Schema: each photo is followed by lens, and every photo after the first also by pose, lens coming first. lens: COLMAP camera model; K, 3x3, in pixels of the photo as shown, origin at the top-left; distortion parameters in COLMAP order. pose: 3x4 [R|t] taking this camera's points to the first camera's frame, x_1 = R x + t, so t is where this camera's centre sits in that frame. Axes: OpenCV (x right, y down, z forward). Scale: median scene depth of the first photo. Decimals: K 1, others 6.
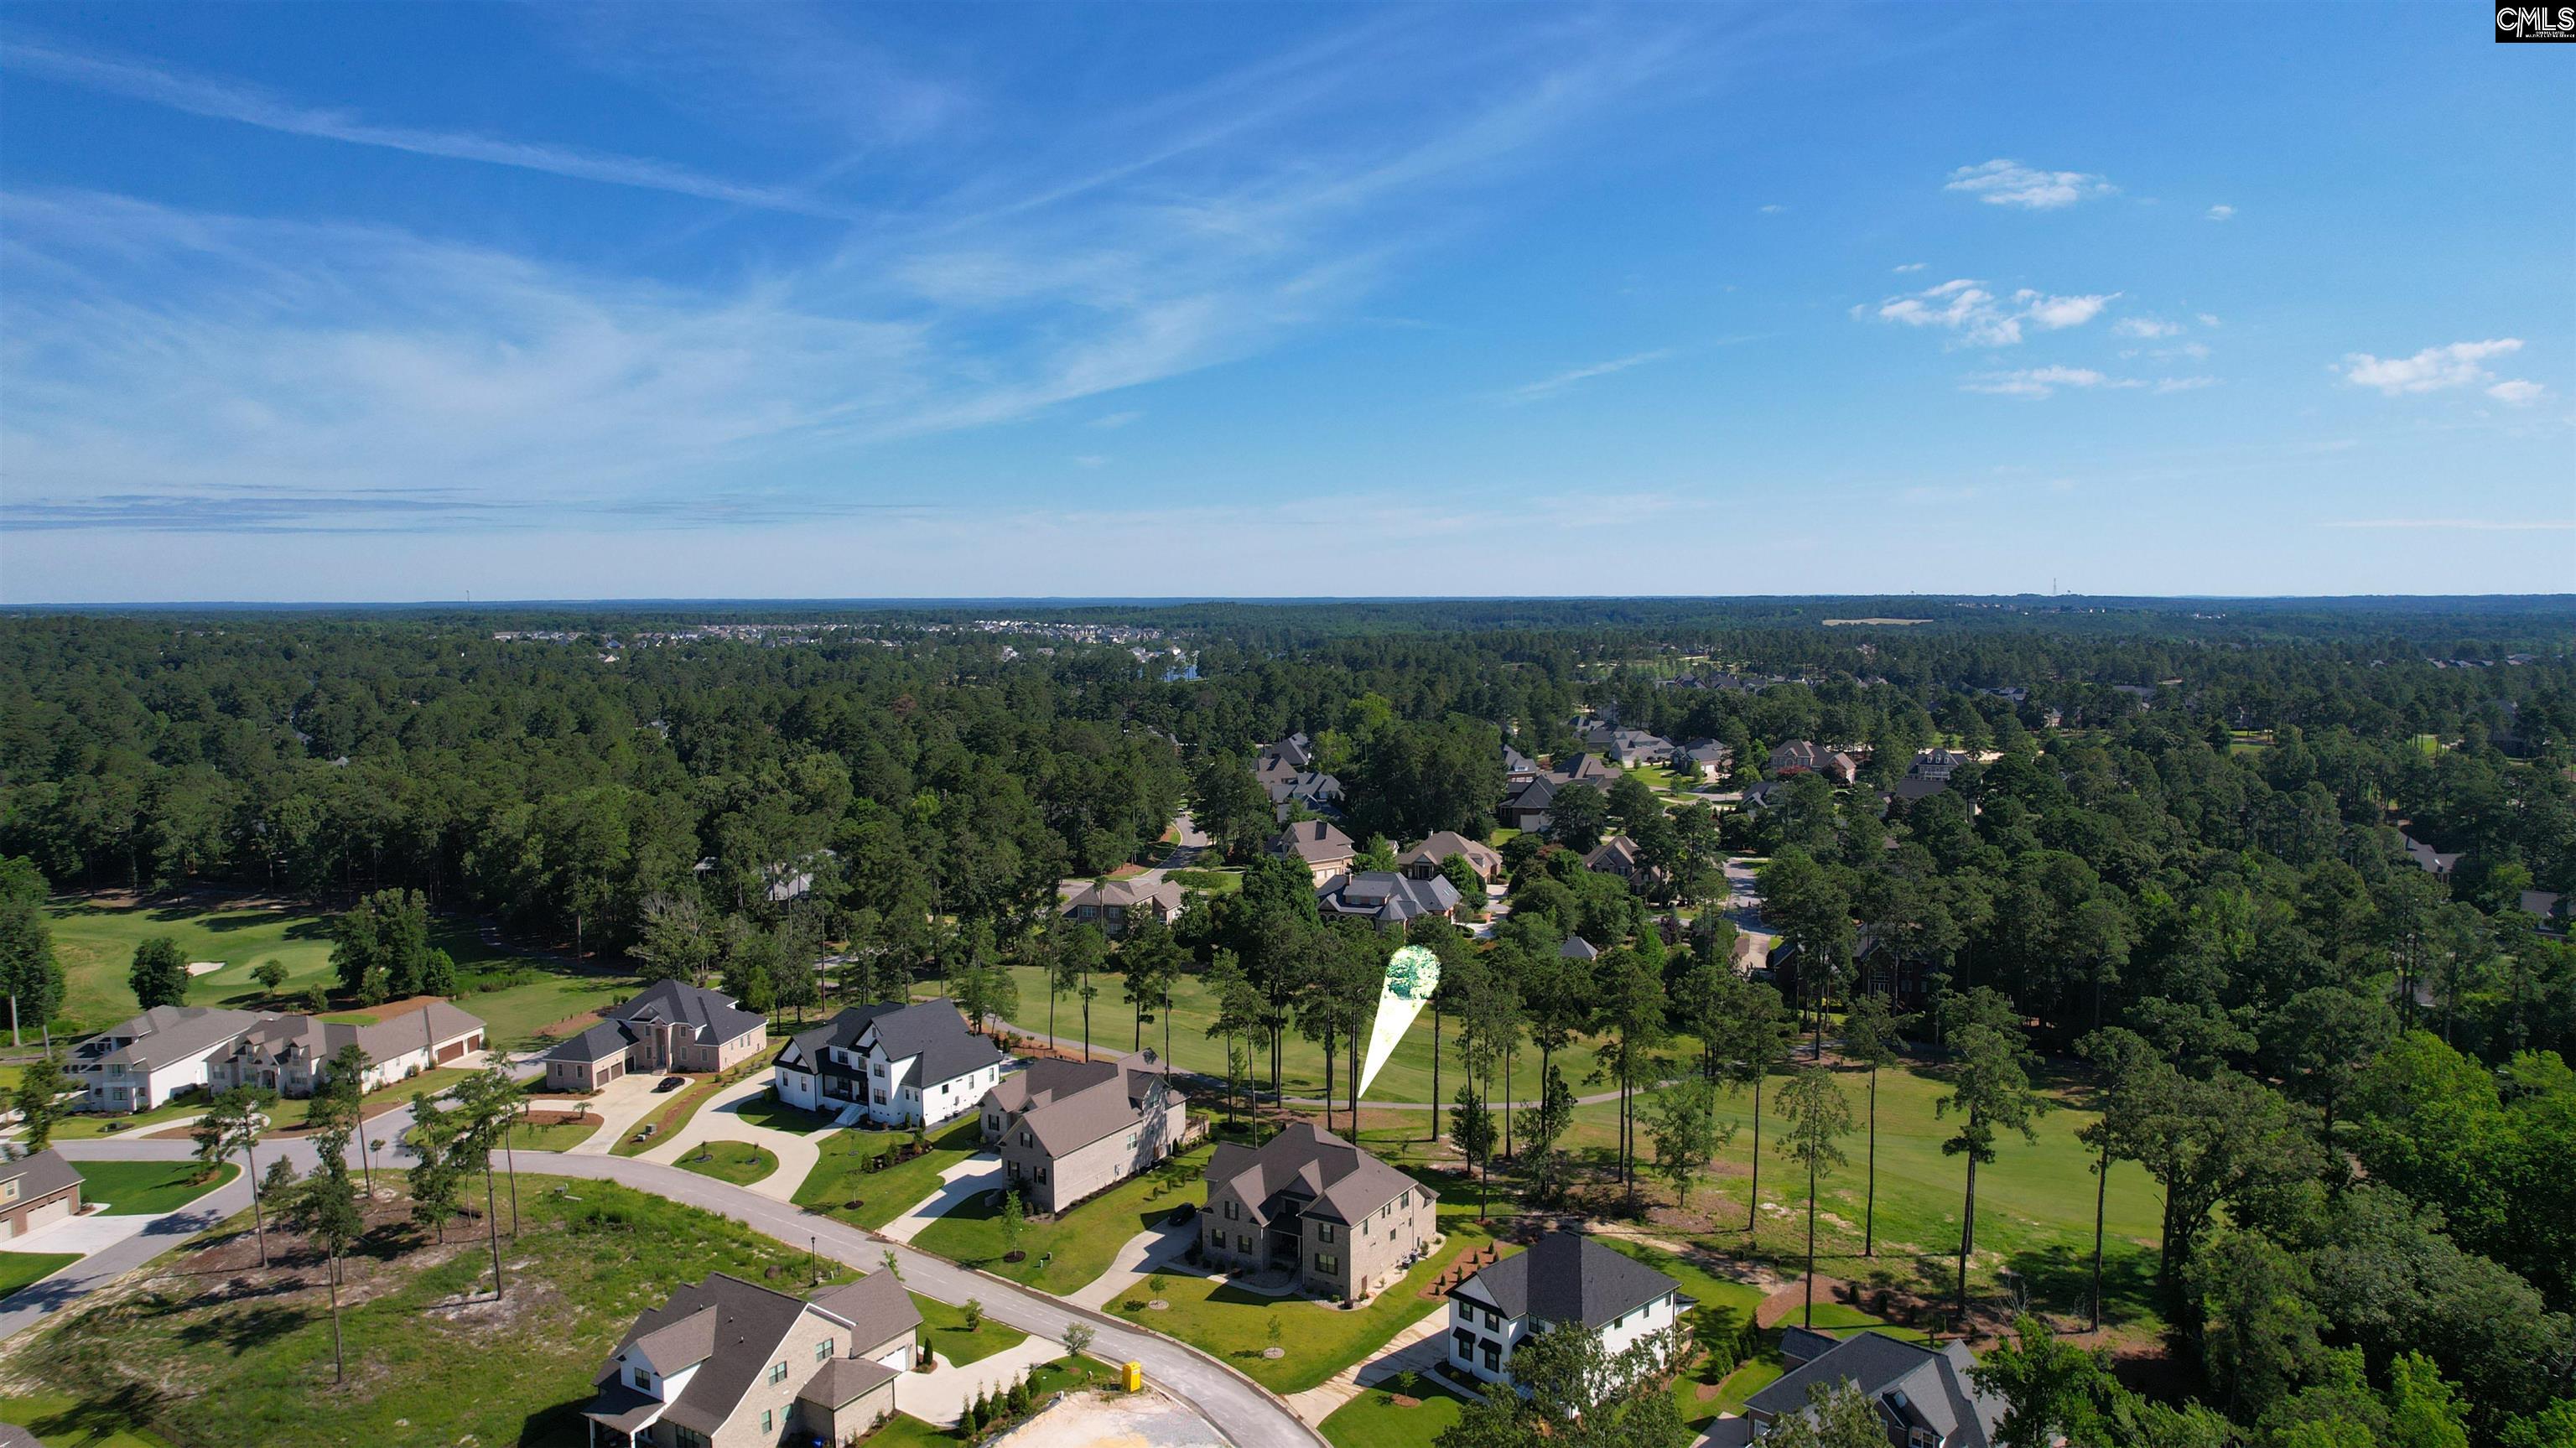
lens RADIAL K [[1649.8, 0, 1317.0], [0, 1649.8, 665.6], [0, 0, 1]] dist [-0.065717, 0.049073]
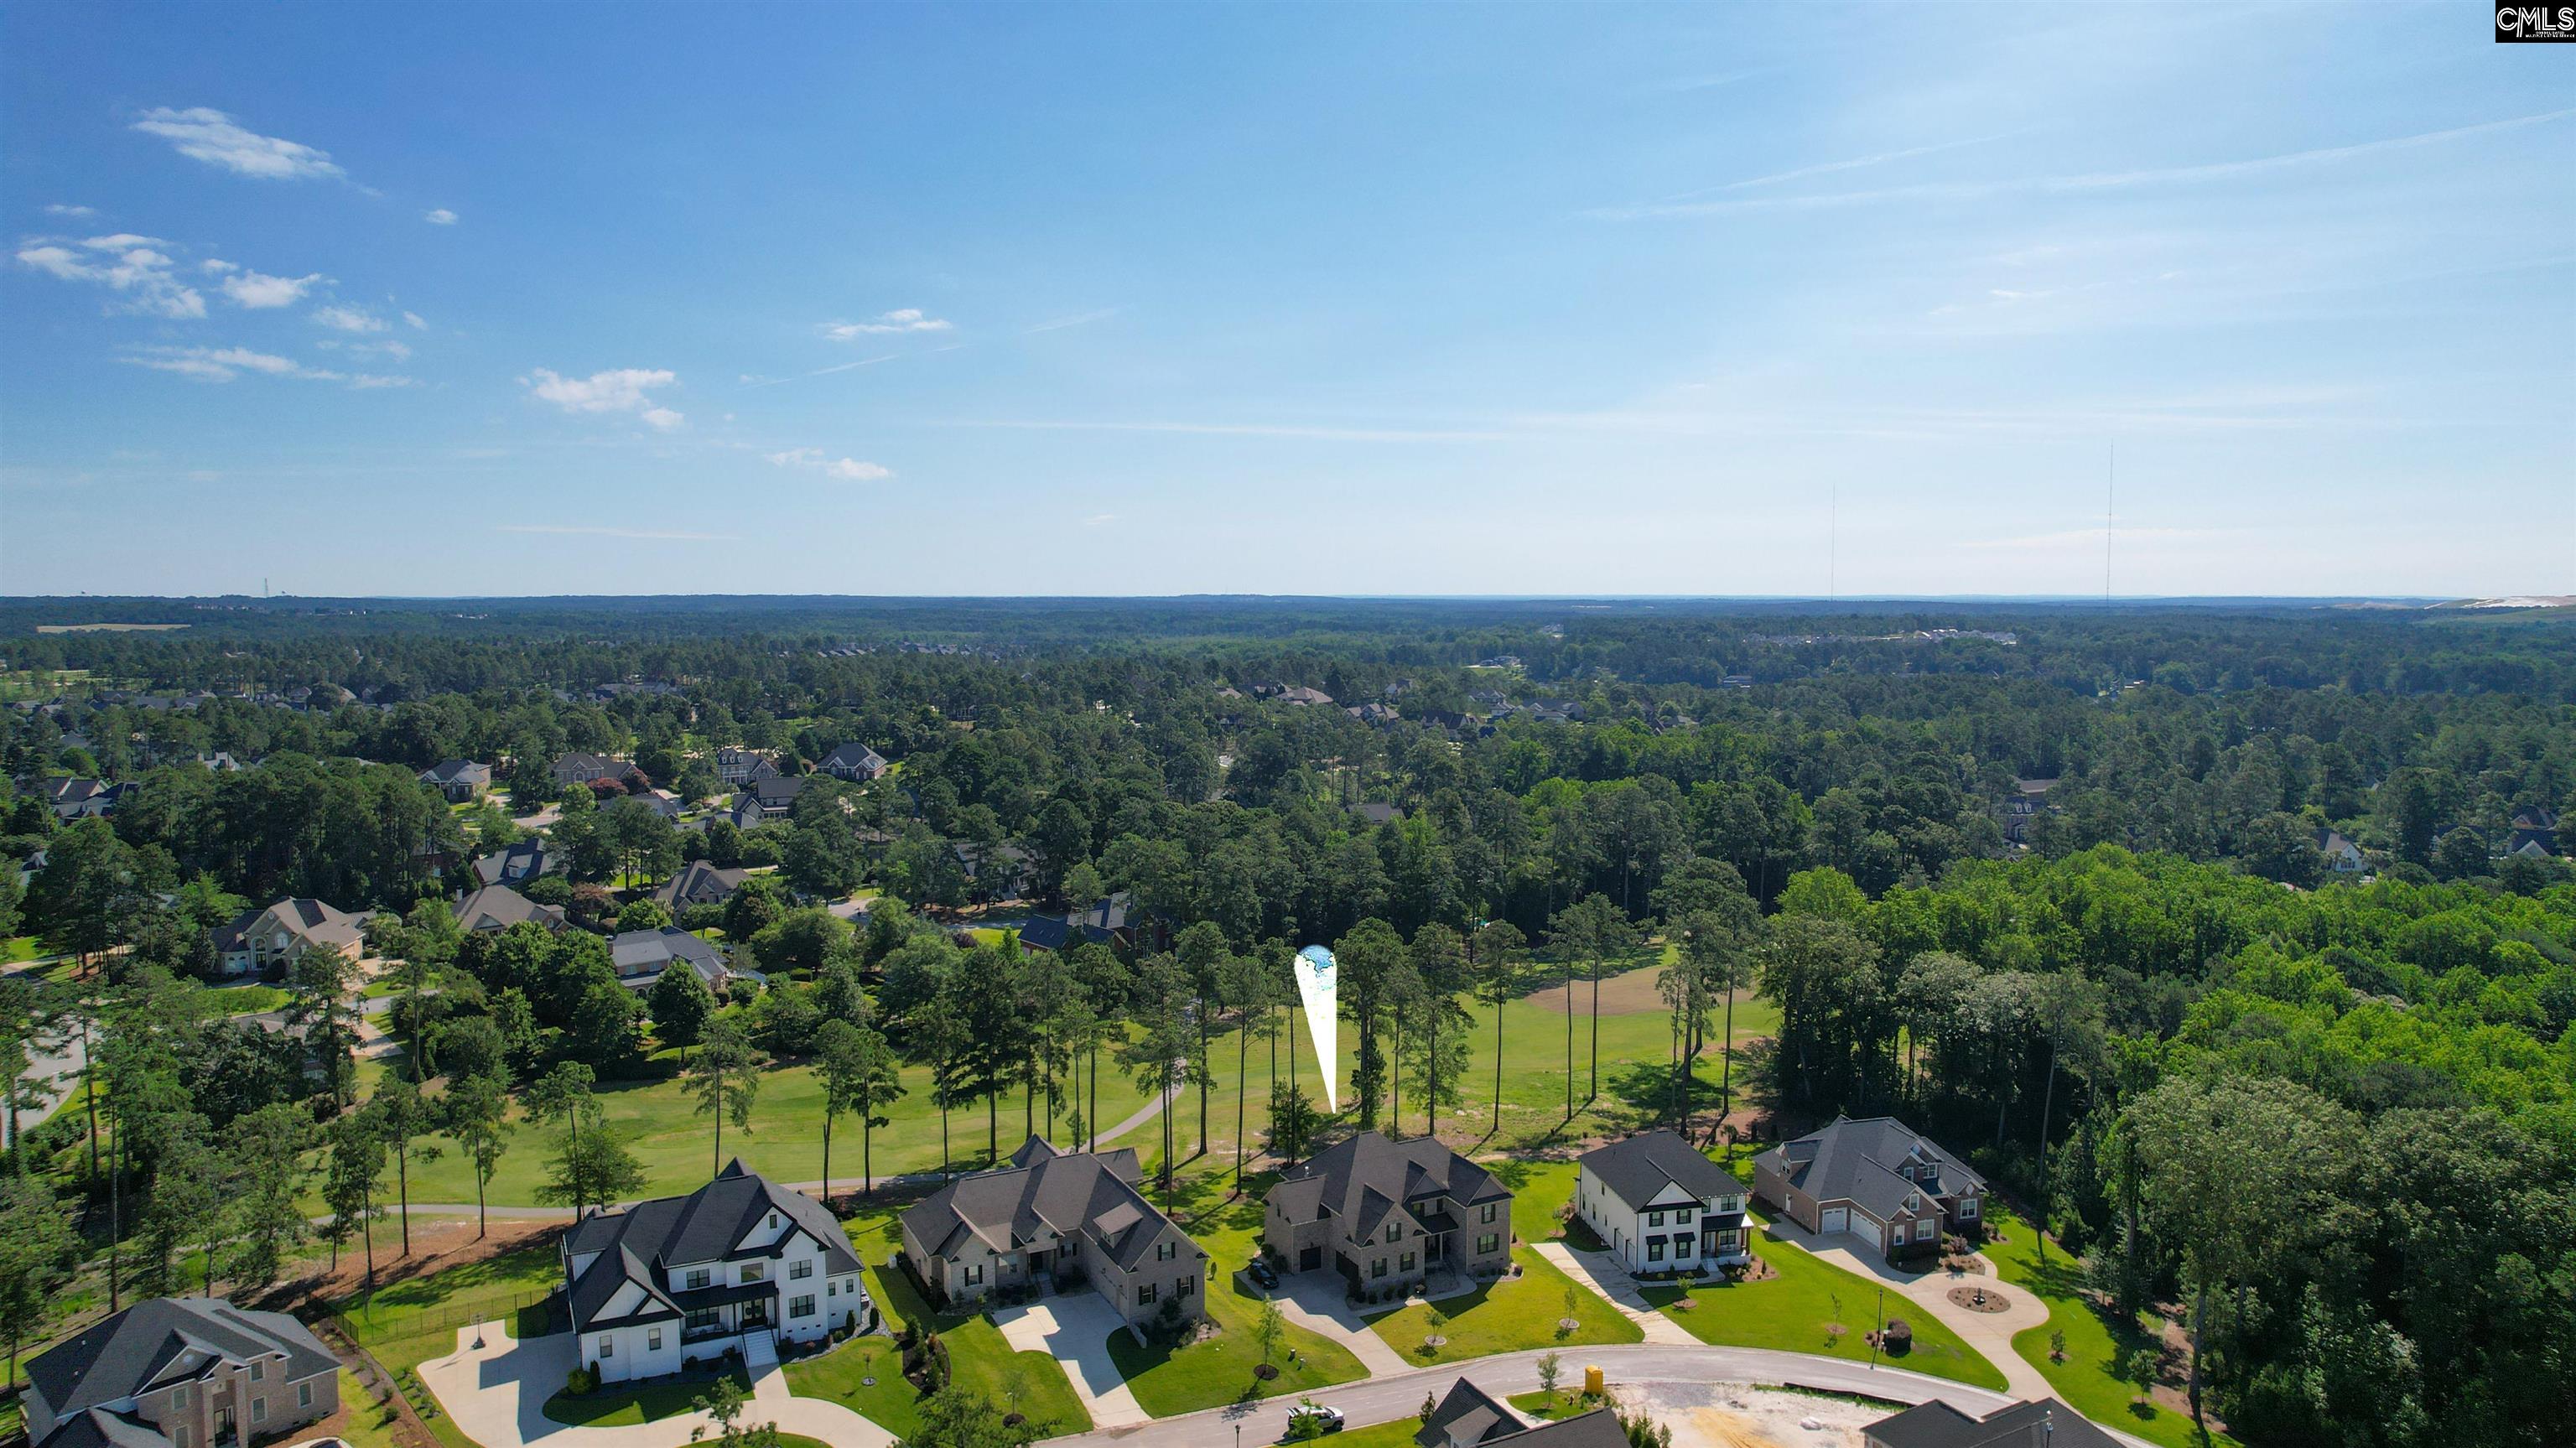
lens RADIAL K [[1646.3, 0, 1309.2], [0, 1646.3, 693.4], [0, 0, 1]] dist [-0.072591, 0.067221]
pose [[0.524280, -0.048854, 0.850143, -0.616890], [0.035040, 0.998745, 0.035785, -0.013713], [-0.850825, 0.011028, 0.525334, 0.375604]]
